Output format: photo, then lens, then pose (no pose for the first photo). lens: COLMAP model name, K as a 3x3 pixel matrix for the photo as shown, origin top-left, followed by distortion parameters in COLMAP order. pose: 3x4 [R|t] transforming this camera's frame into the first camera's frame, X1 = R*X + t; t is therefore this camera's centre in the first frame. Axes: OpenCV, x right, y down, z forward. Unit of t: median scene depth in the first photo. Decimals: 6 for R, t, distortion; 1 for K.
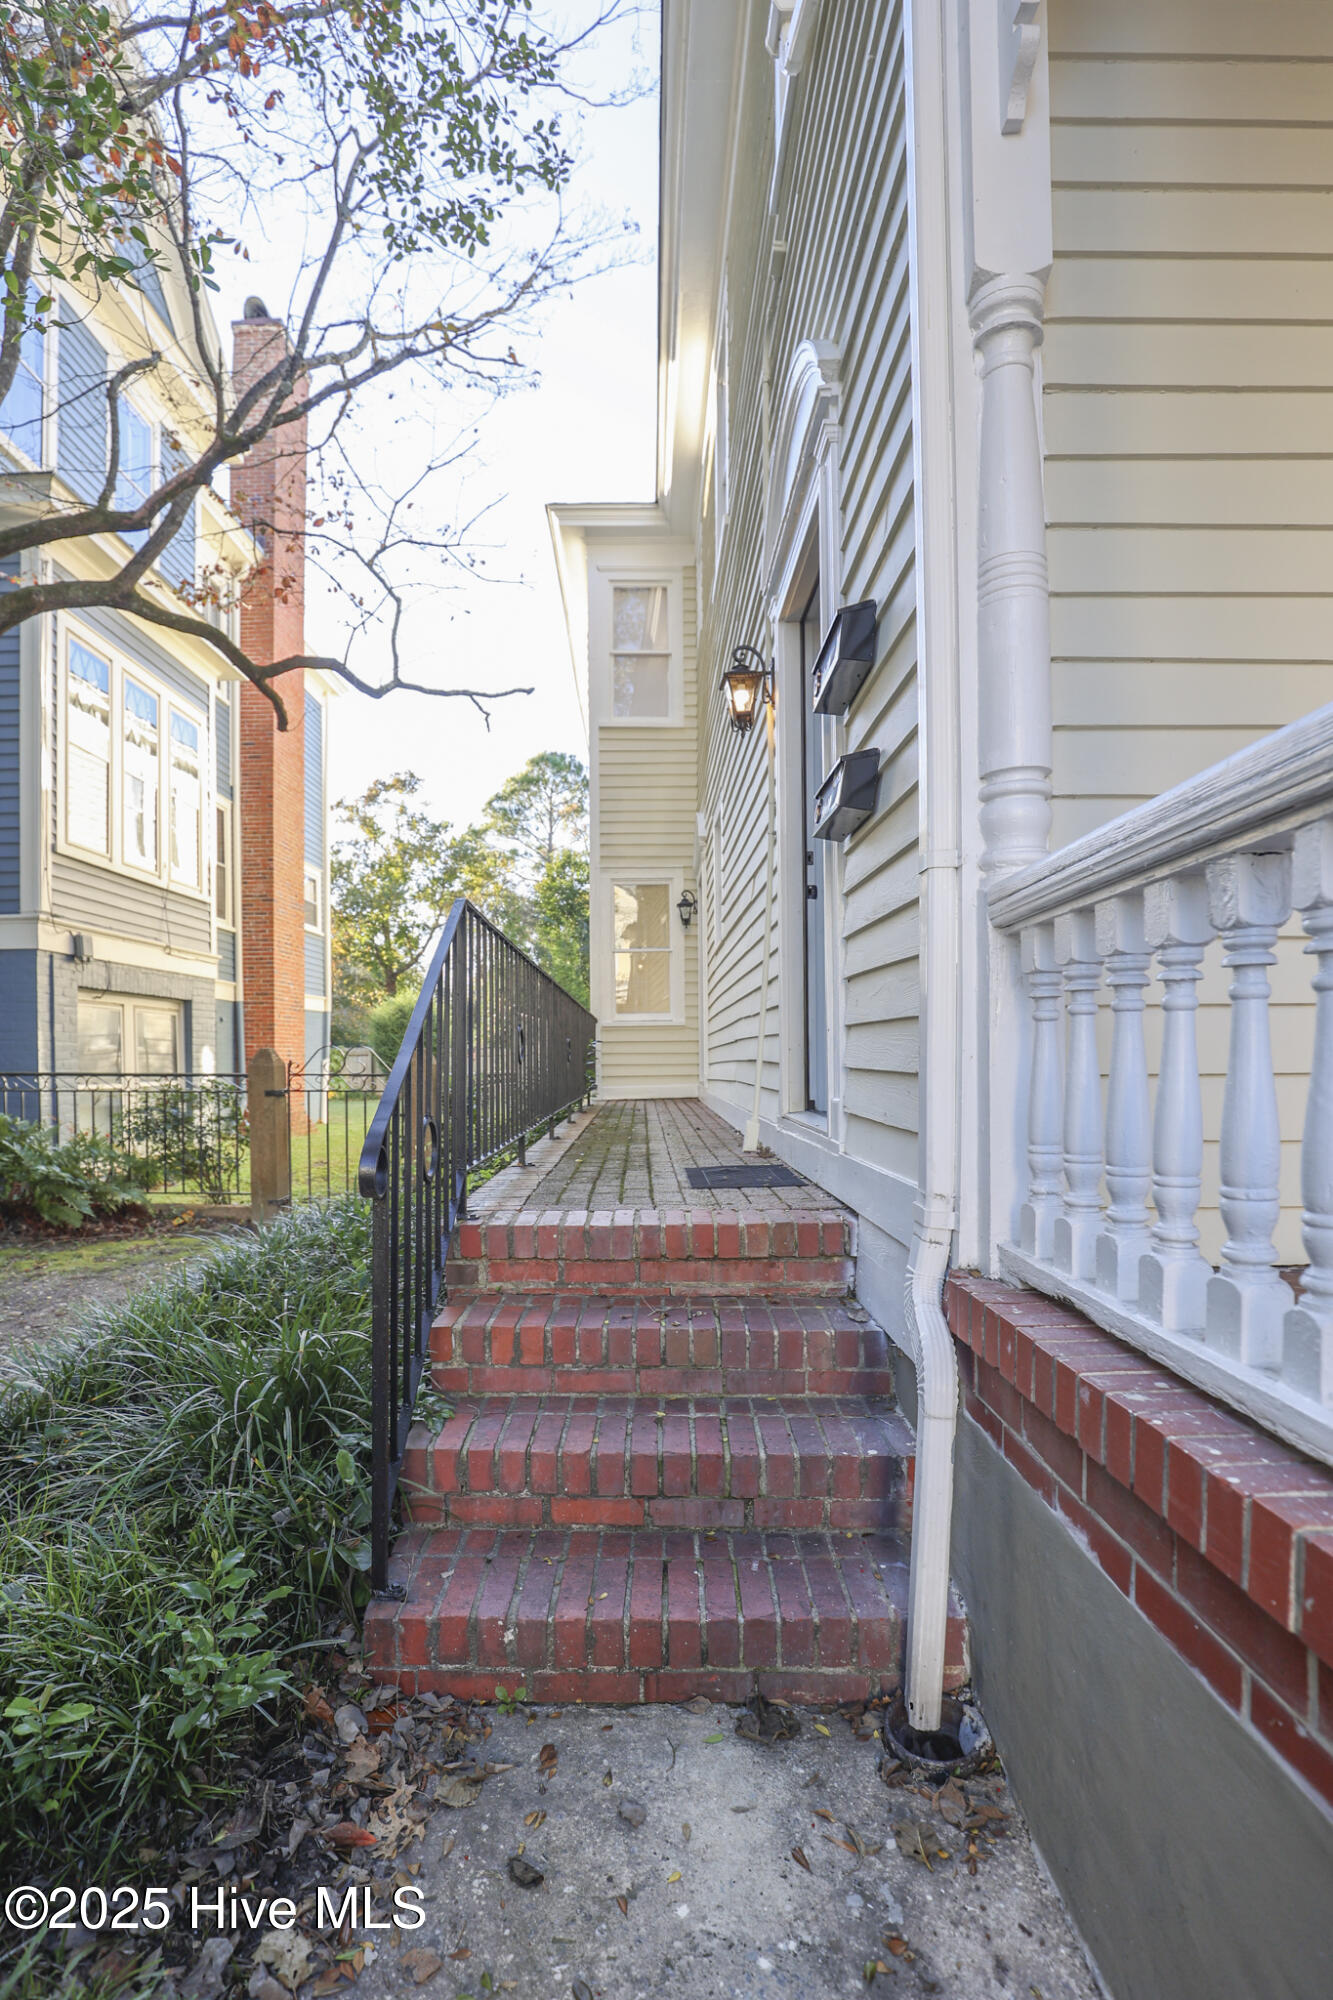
lens RADIAL K [[920.3, 0, 667.1], [0, 920.3, 1068.7], [0, 0, 1]] dist [-0.025636, 0.000537]
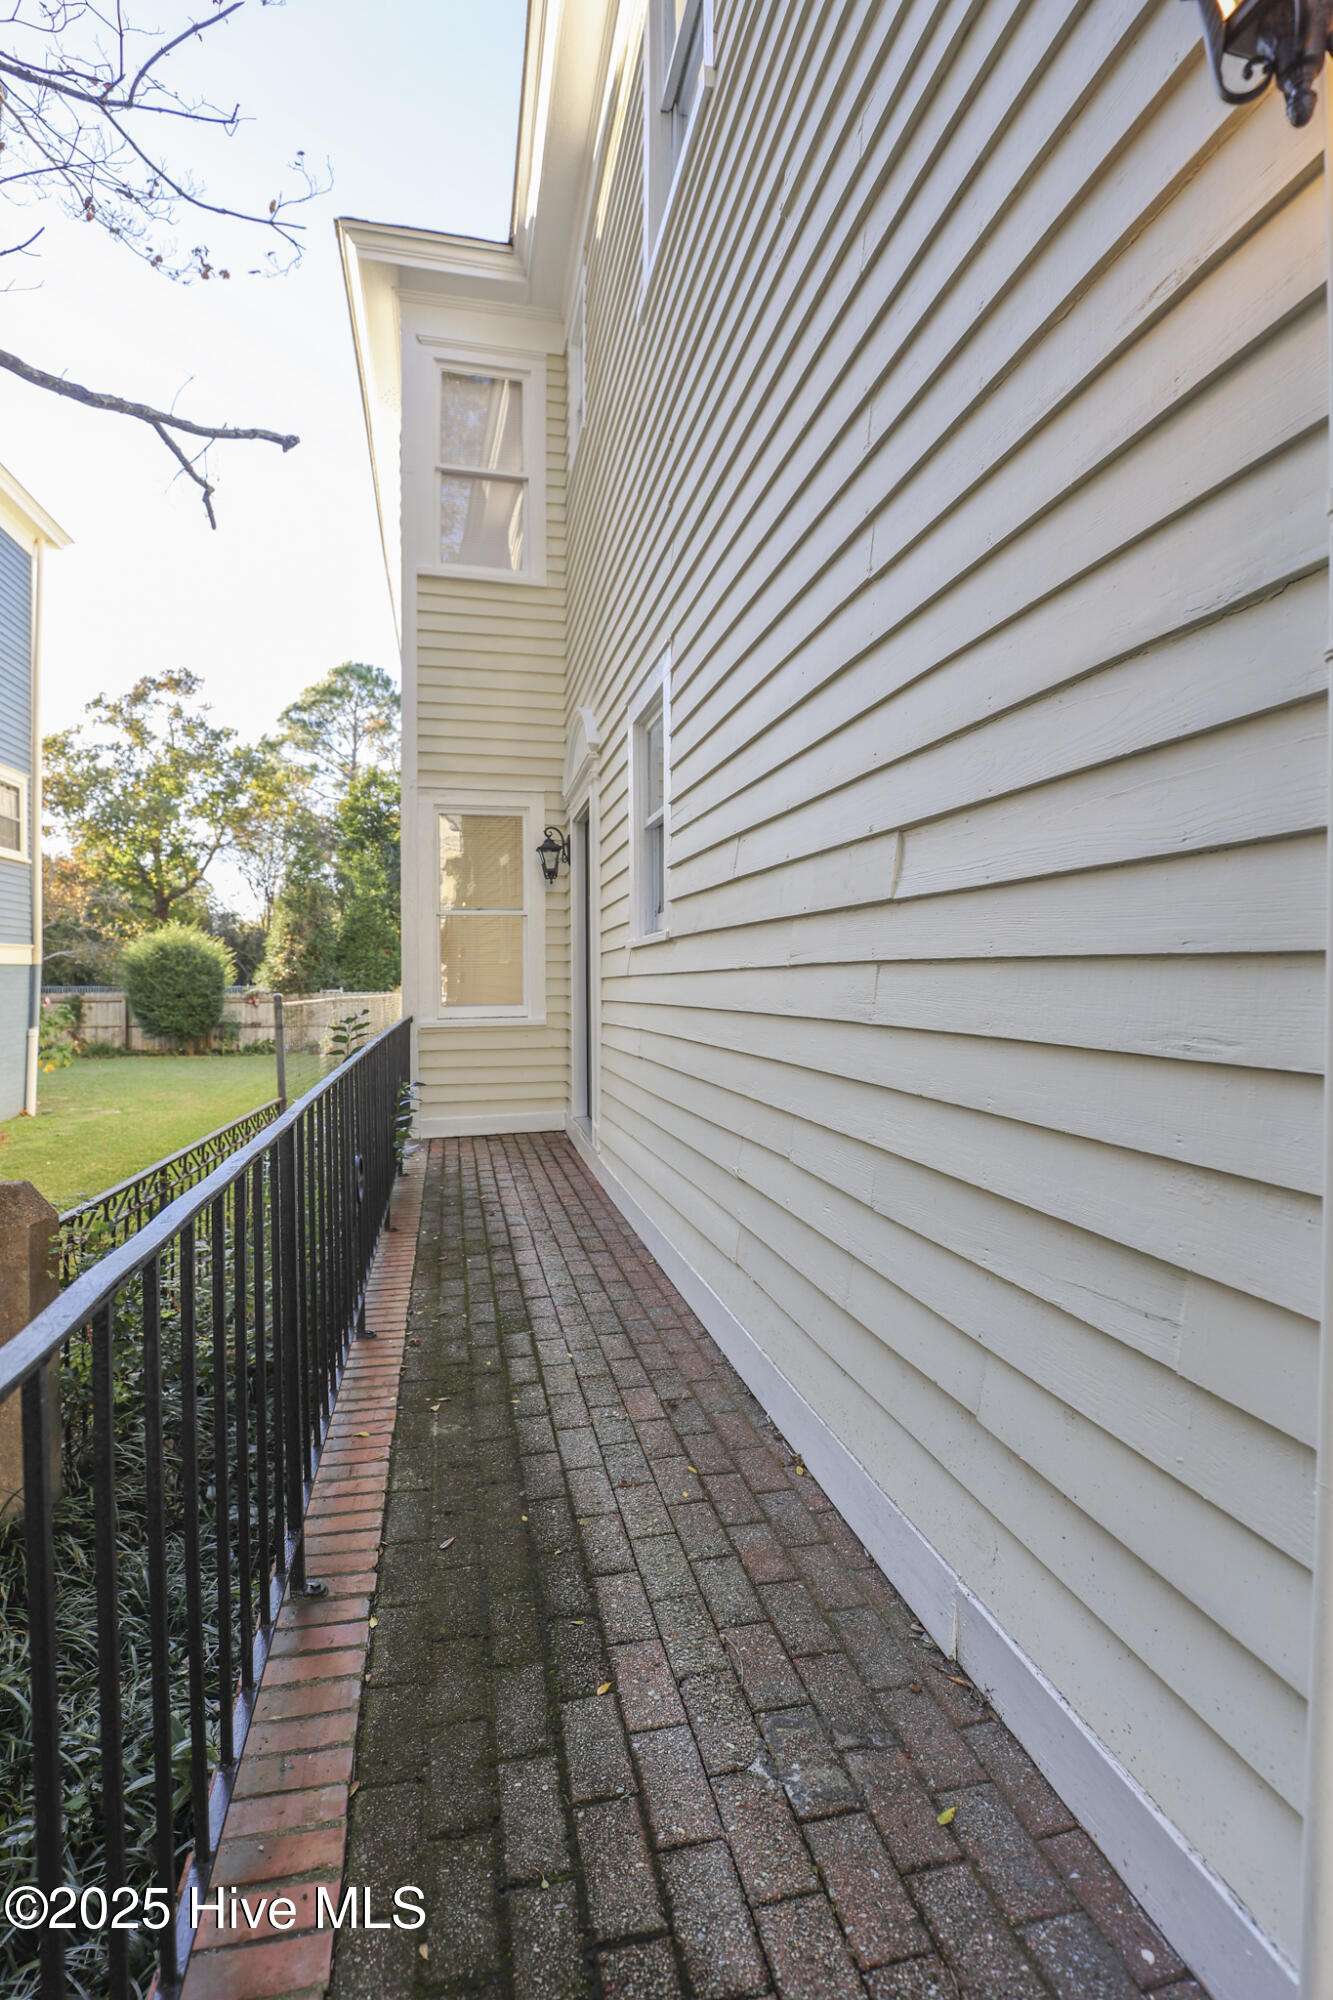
lens RADIAL K [[903.5, 0, 661.8], [0, 903.5, 967.1], [0, 0, 1]] dist [-0.015722, 0.000054]
pose [[0.979647, 0.003642, 0.200695, -0.007742], [0.001758, 0.999641, -0.026719, -0.018062], [-0.200720, 0.026528, 0.979289, 0.083522]]
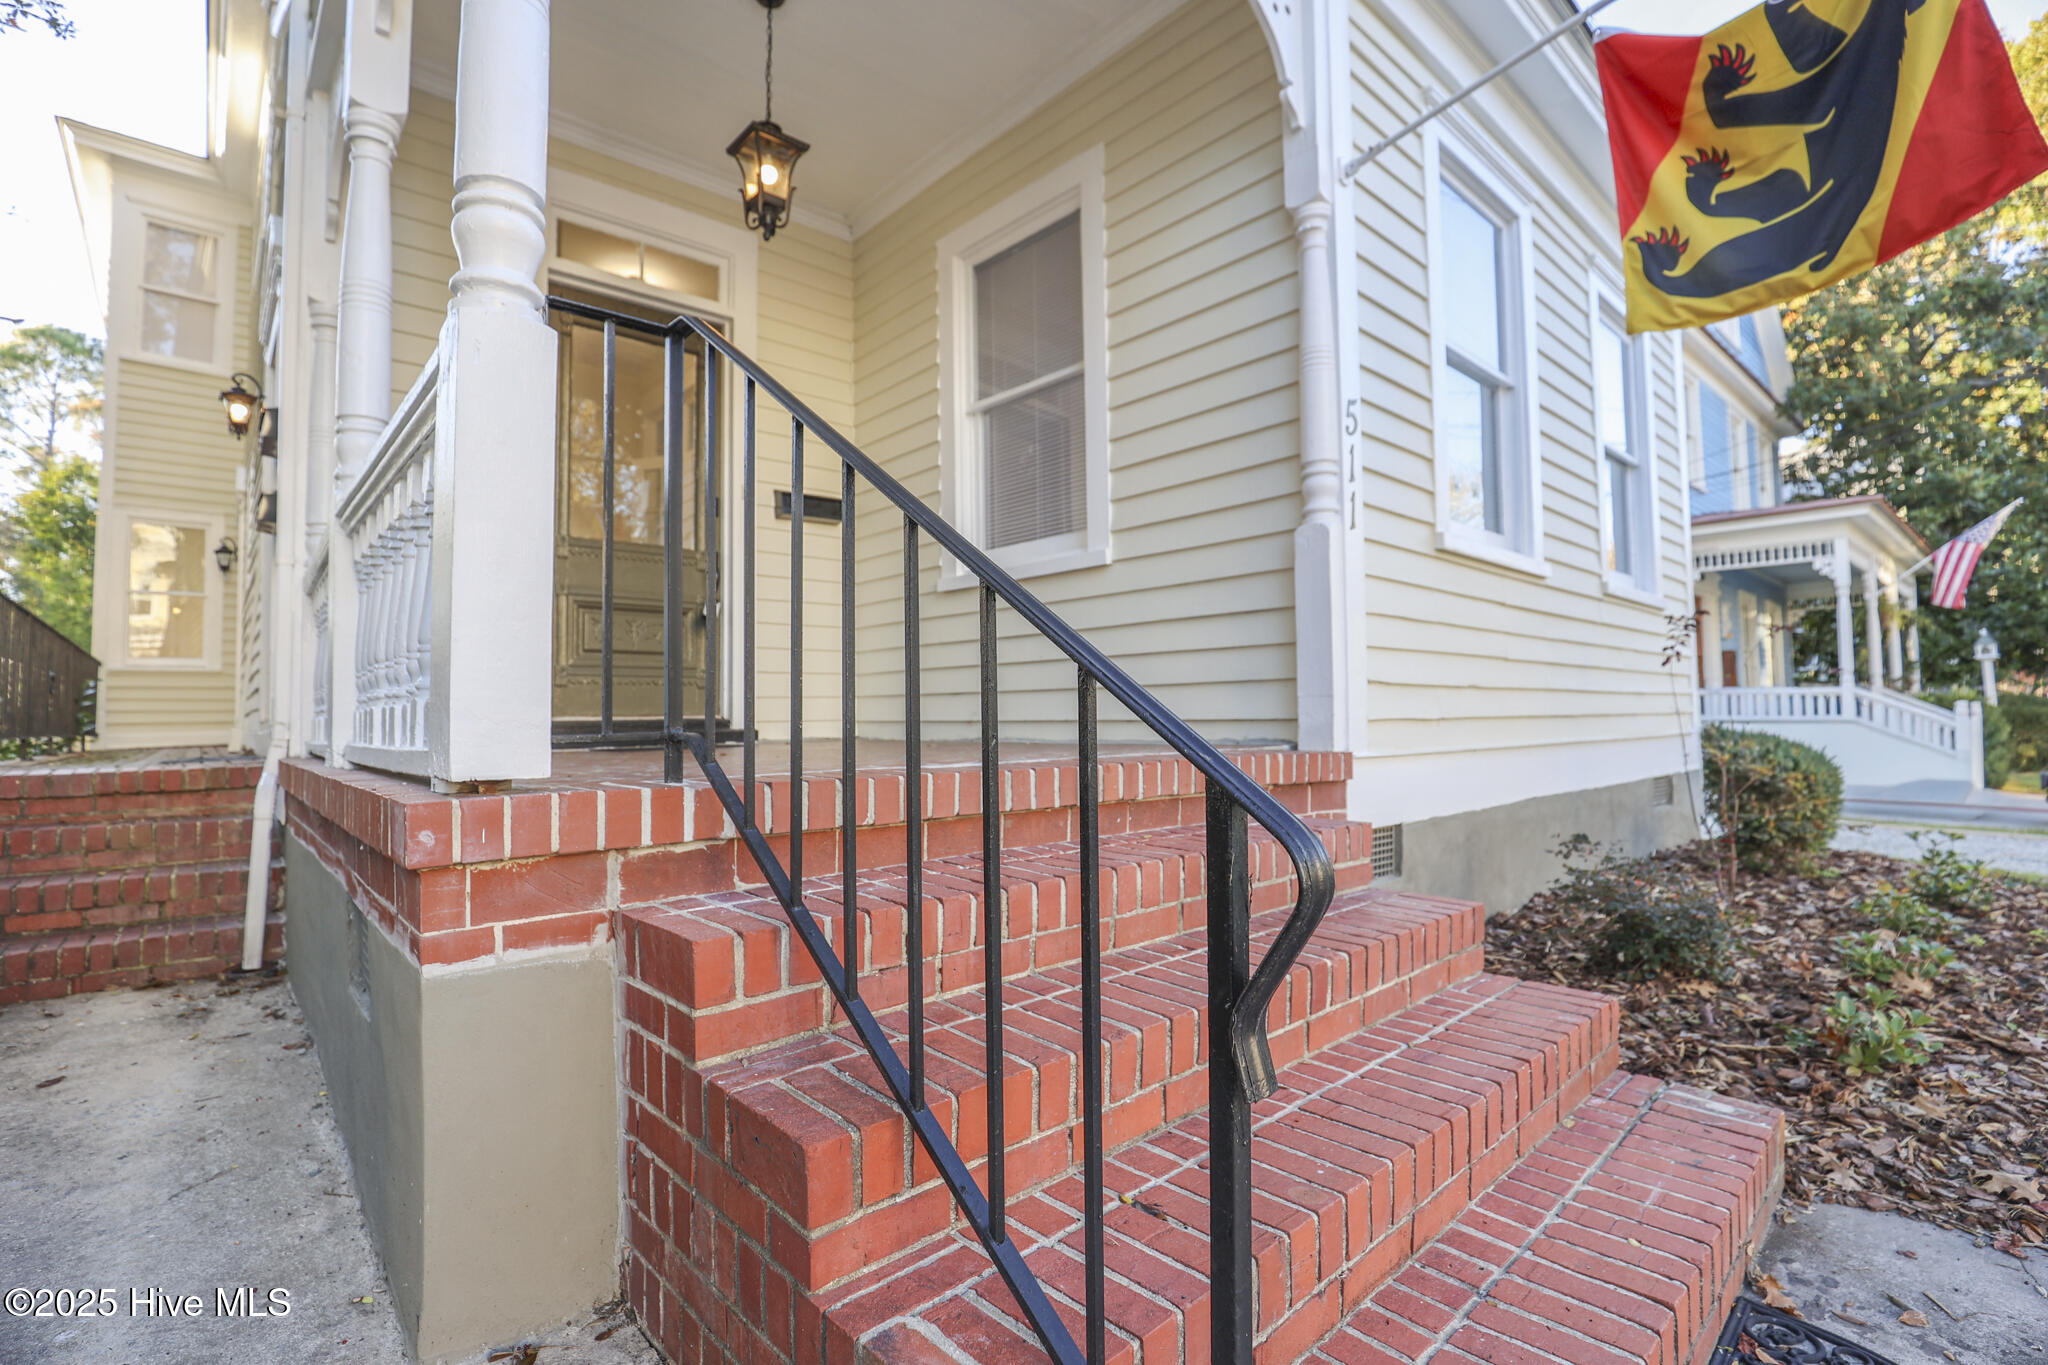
lens RADIAL K [[897.4, 0, 983.5], [0, 897.4, 677.7], [0, 0, 1]] dist [-0.029906, 0.003712]
pose [[0.764782, 0.027020, 0.643723, 0.009640], [0.016410, 0.997979, -0.061386, 0.007844], [-0.644081, 0.057511, 0.762793, -0.063924]]
